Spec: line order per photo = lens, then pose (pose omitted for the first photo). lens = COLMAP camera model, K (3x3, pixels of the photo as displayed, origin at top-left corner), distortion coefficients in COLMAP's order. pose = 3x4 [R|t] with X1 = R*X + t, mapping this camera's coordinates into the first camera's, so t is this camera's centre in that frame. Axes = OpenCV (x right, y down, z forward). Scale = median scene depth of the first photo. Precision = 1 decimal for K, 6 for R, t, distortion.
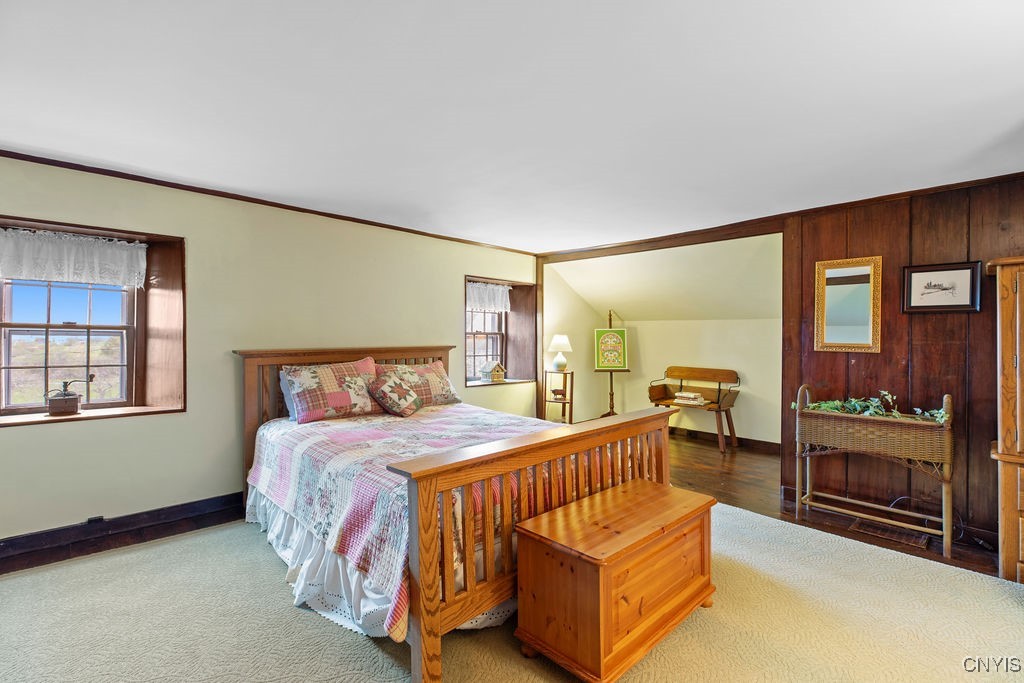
lens RADIAL K [[458.0, 0, 512.0], [0, 458.0, 341.5], [0, 0, 1]] dist [0.001051, 0.000140]
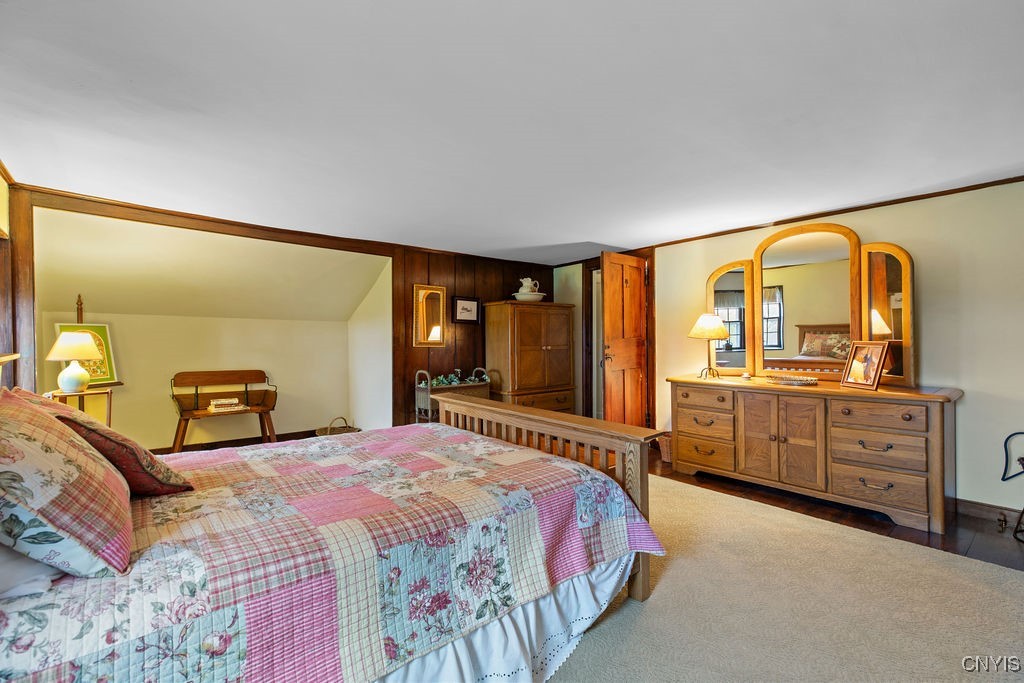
lens RADIAL K [[458.0, 0, 512.0], [0, 458.0, 341.5], [0, 0, 1]] dist [0.001051, 0.000140]
pose [[0.049478, -0.007187, 0.998749, -0.576876], [0.008028, 0.999945, 0.006798, -0.001807], [-0.998743, 0.007681, 0.049533, 0.481666]]
